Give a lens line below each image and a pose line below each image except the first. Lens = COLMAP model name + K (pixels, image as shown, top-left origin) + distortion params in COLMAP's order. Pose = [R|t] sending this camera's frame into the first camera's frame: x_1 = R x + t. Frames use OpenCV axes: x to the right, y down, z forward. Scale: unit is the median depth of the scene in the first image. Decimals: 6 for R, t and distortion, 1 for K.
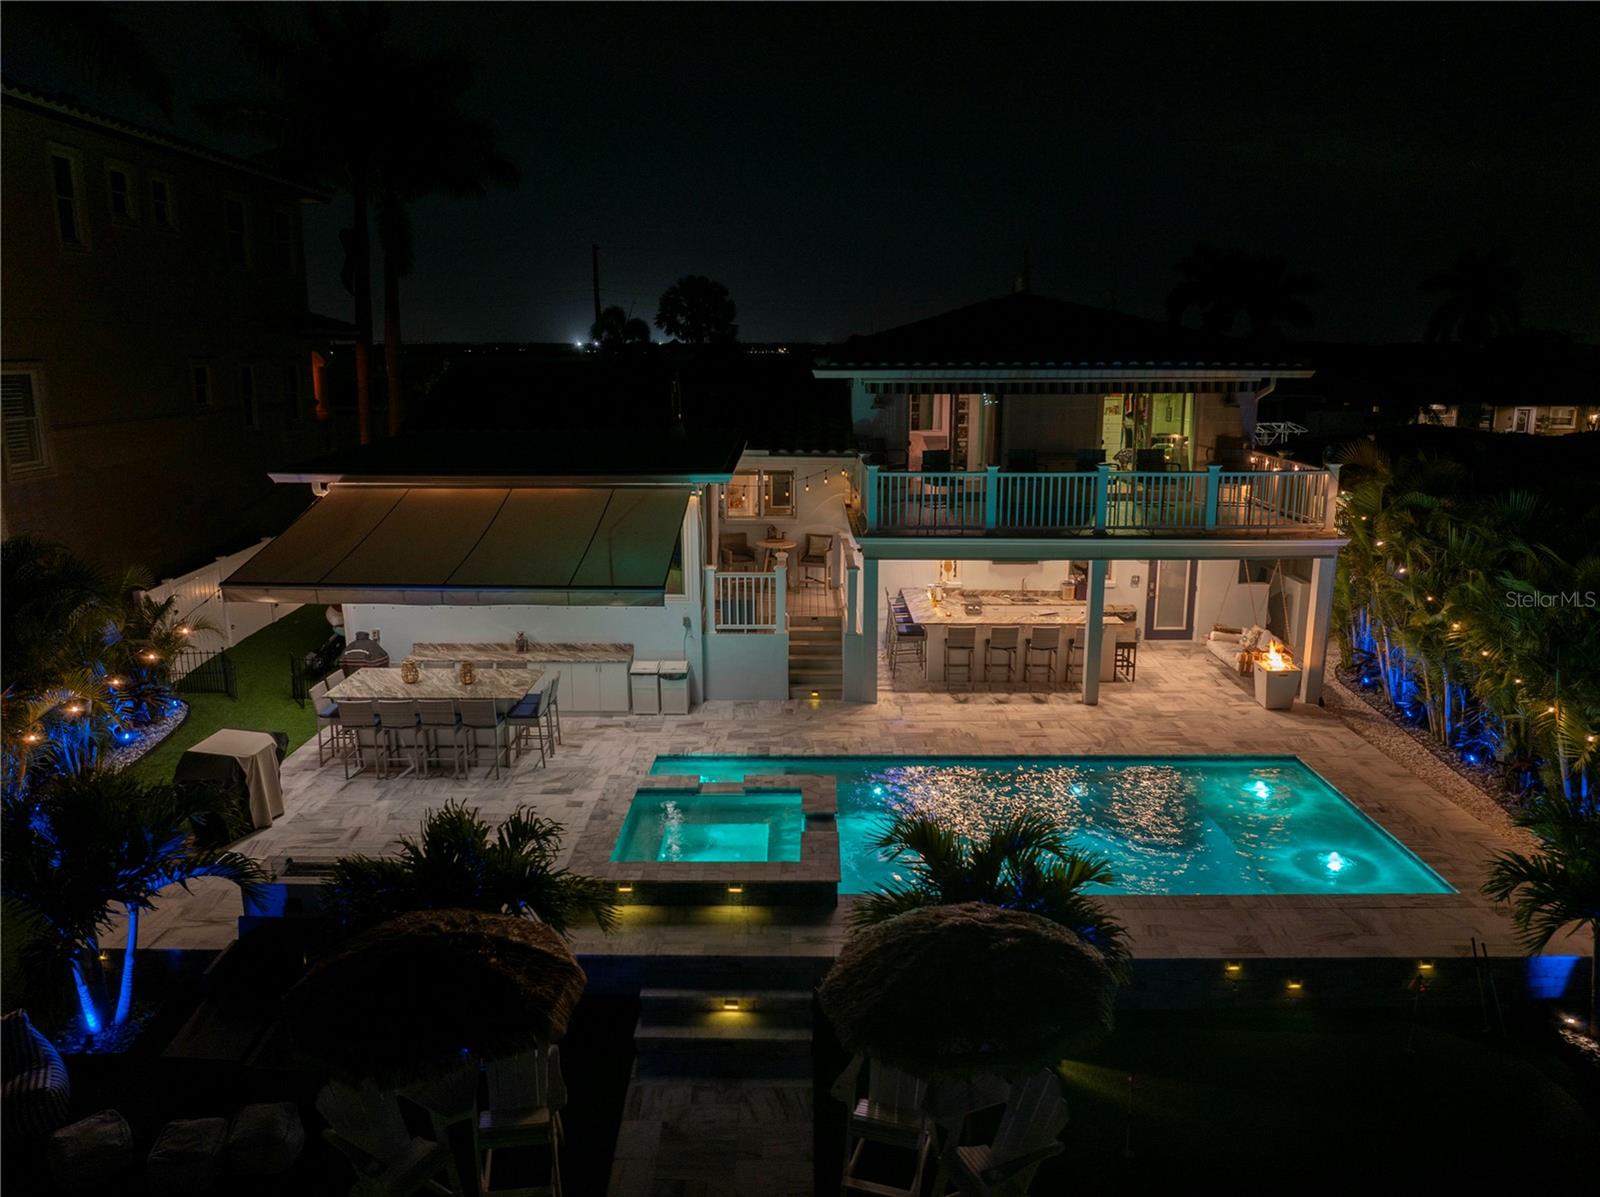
lens RADIAL K [[1125.5, 0, 796.4], [0, 1125.5, 595.6], [0, 0, 1]] dist [-0.031186, -0.002399]
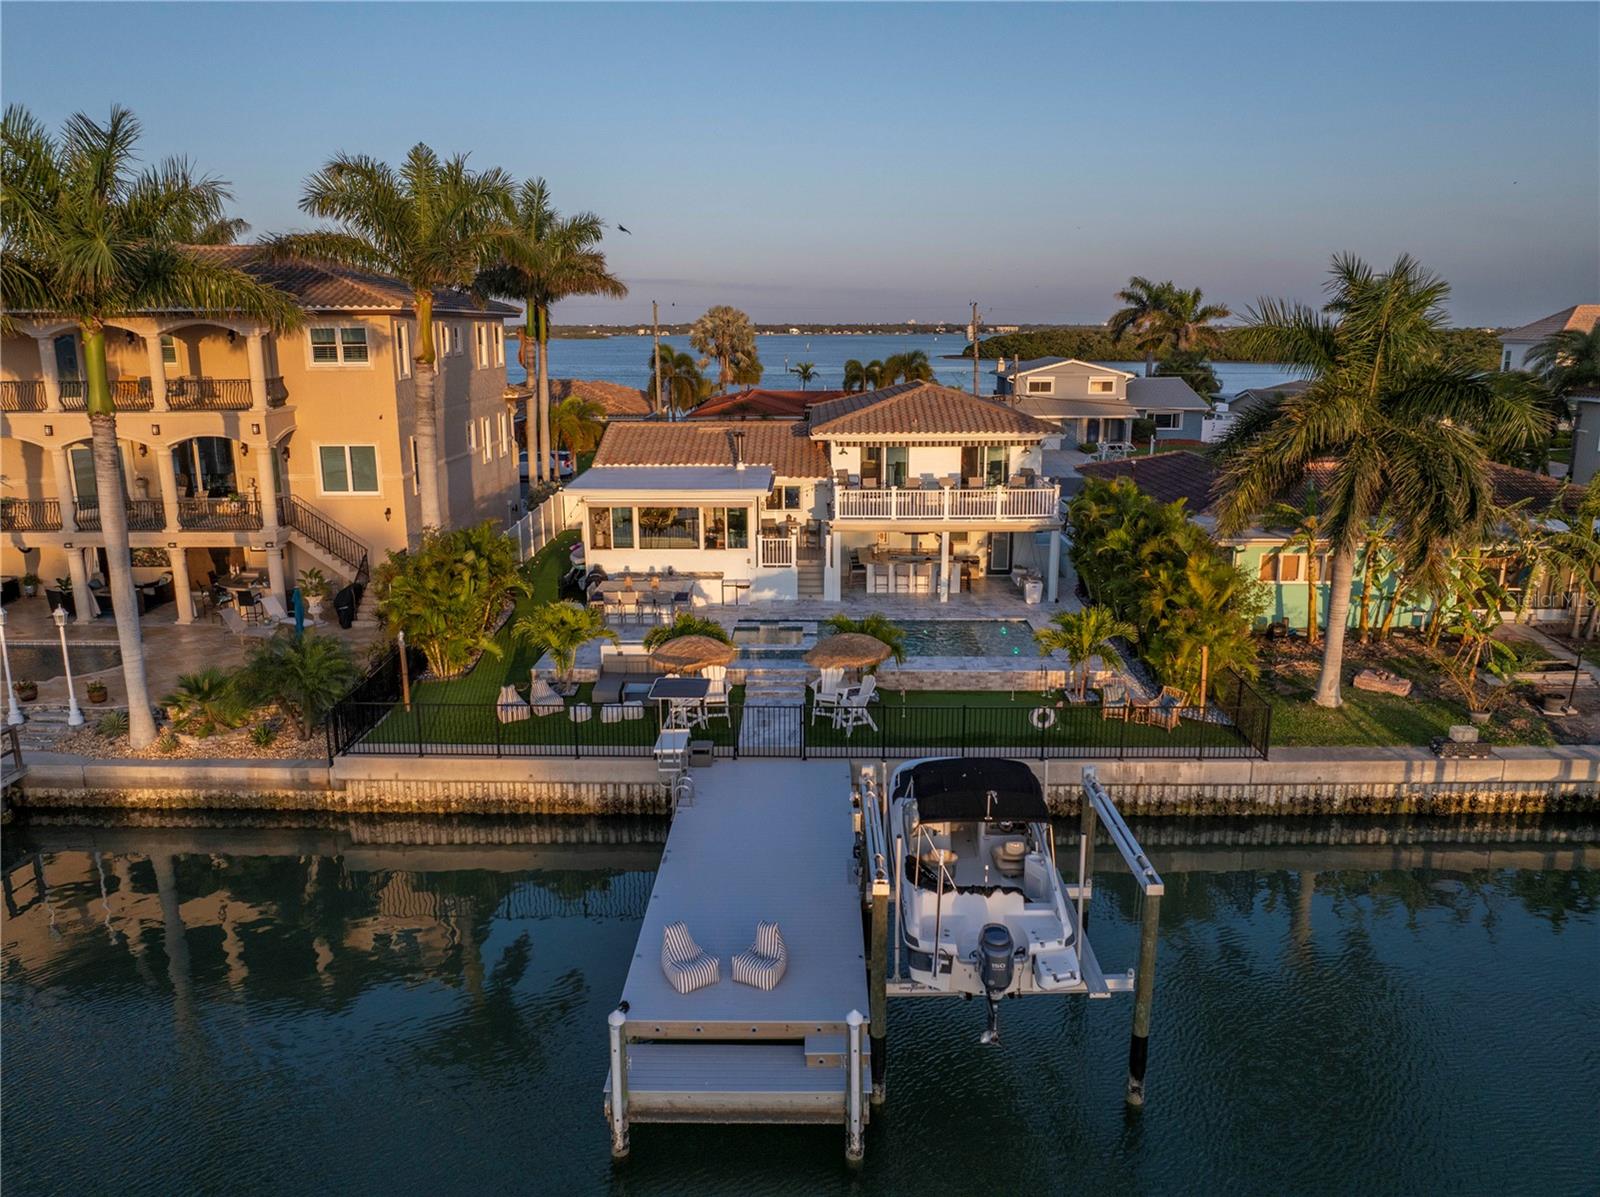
lens RADIAL K [[1125.5, 0, 797.7], [0, 1125.5, 597.0], [0, 0, 1]] dist [-0.031186, -0.002399]
pose [[0.999958, -0.002340, -0.008893, 0.010388], [0.002505, 0.999824, 0.018570, 0.045367], [0.008848, -0.018591, 0.999788, -0.974334]]
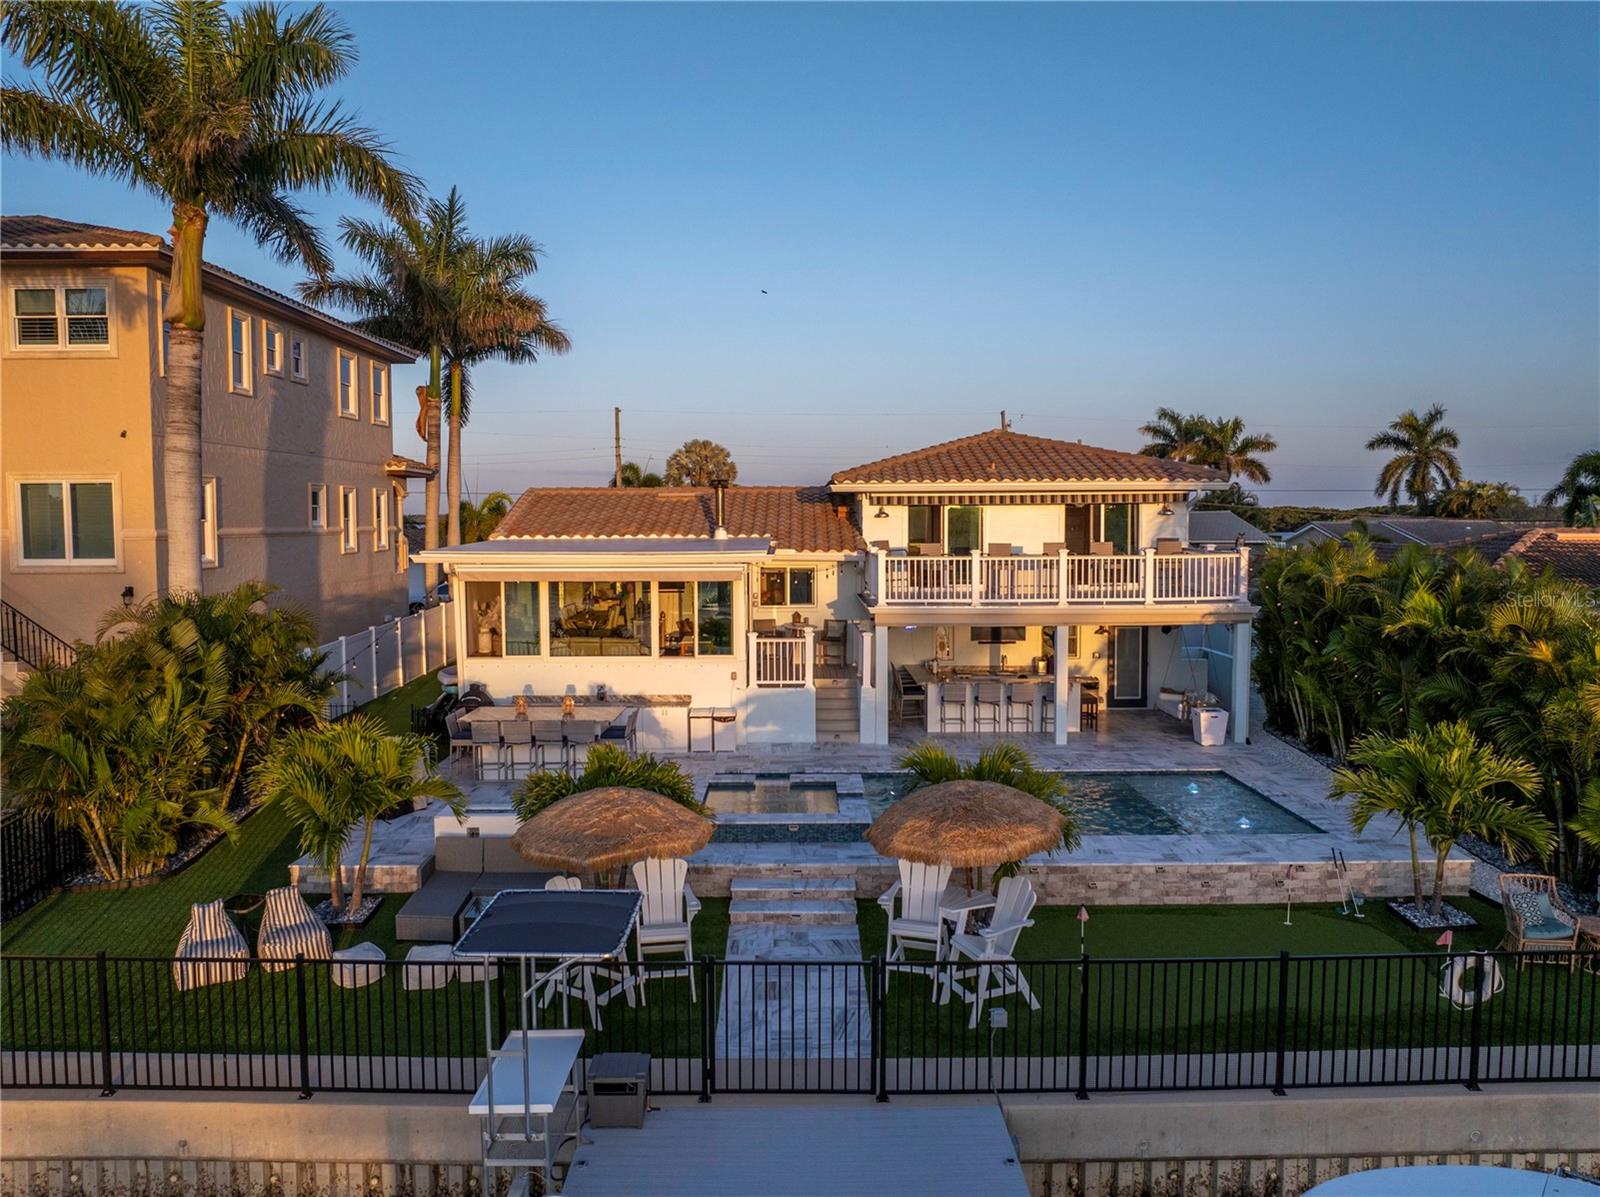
lens RADIAL K [[1125.5, 0, 798.9], [0, 1125.5, 592.3], [0, 0, 1]] dist [-0.031186, -0.002399]
pose [[0.999908, -0.005307, 0.012451, -0.036581], [0.007126, 0.988522, -0.150906, 0.105955], [-0.011507, 0.150981, 0.988470, -0.217784]]
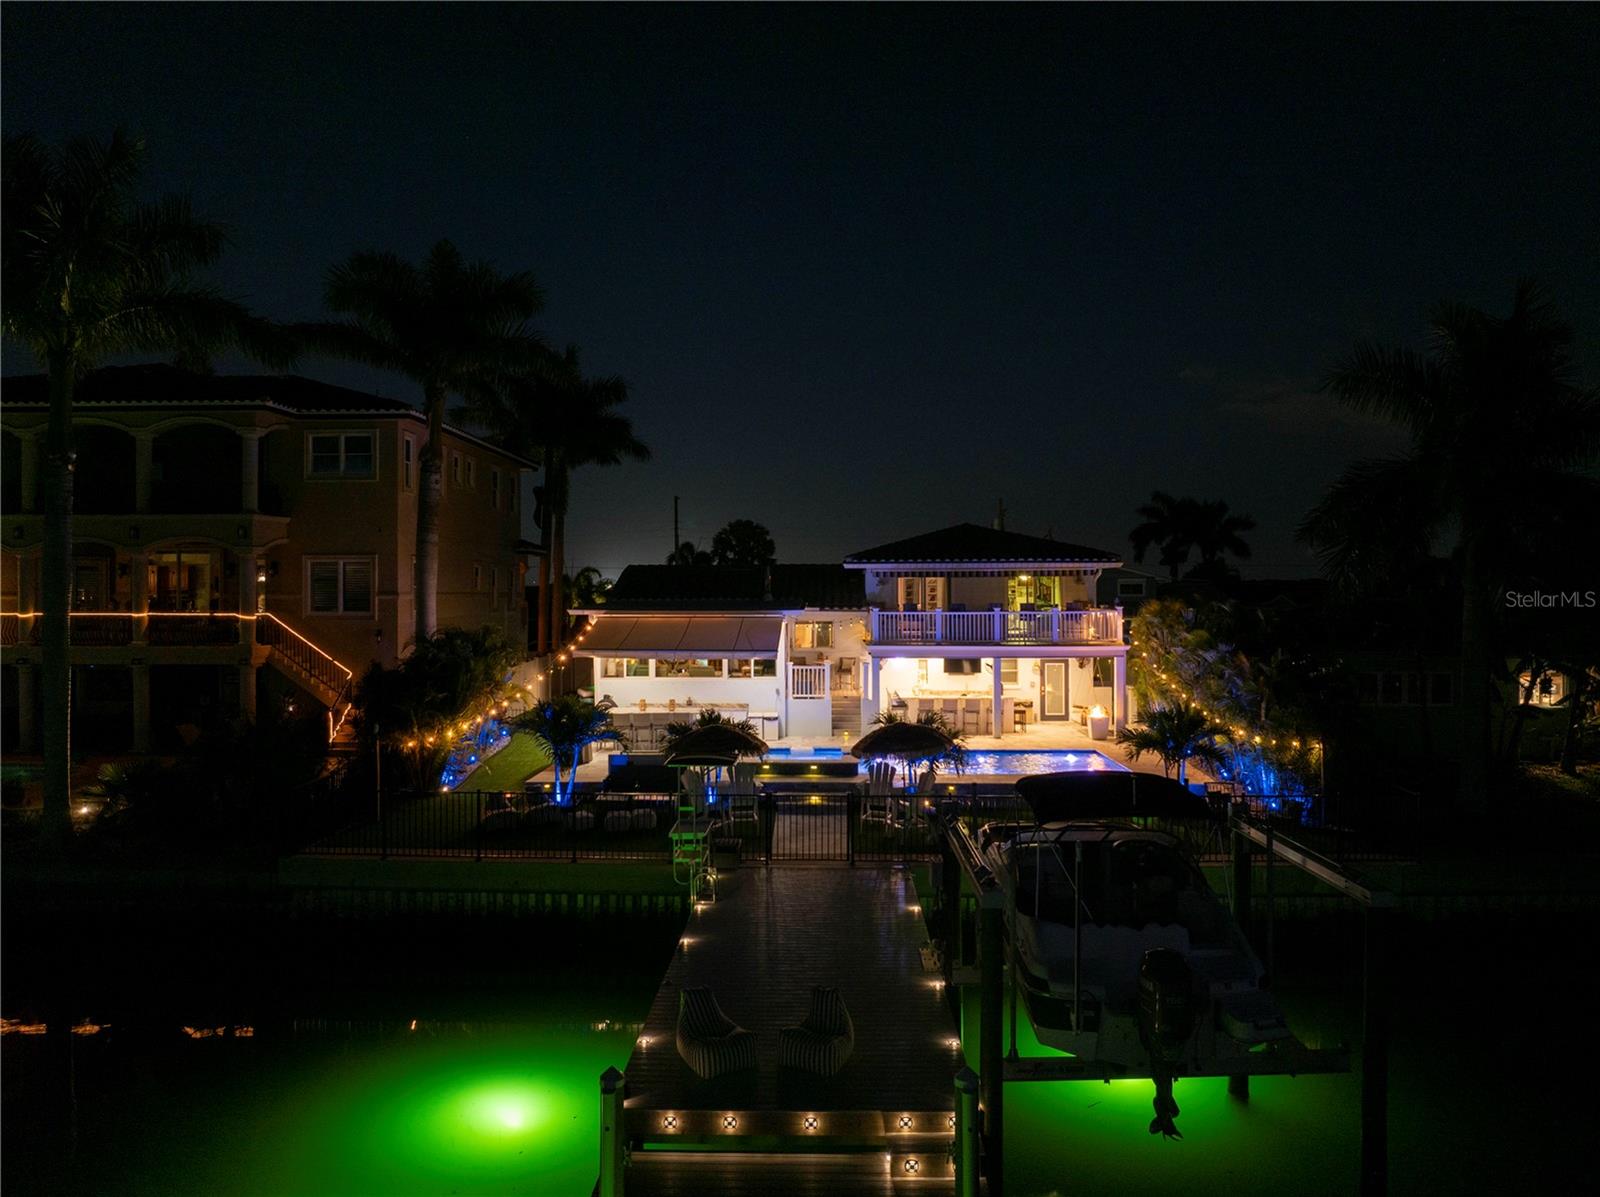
lens RADIAL K [[1125.5, 0, 798.0], [0, 1125.5, 589.6], [0, 0, 1]] dist [-0.031186, -0.002399]
pose [[0.999814, -0.001974, -0.019198, -0.024272], [-0.002230, 0.976273, -0.216530, 0.234071], [0.019170, 0.216532, 0.976087, -0.768365]]
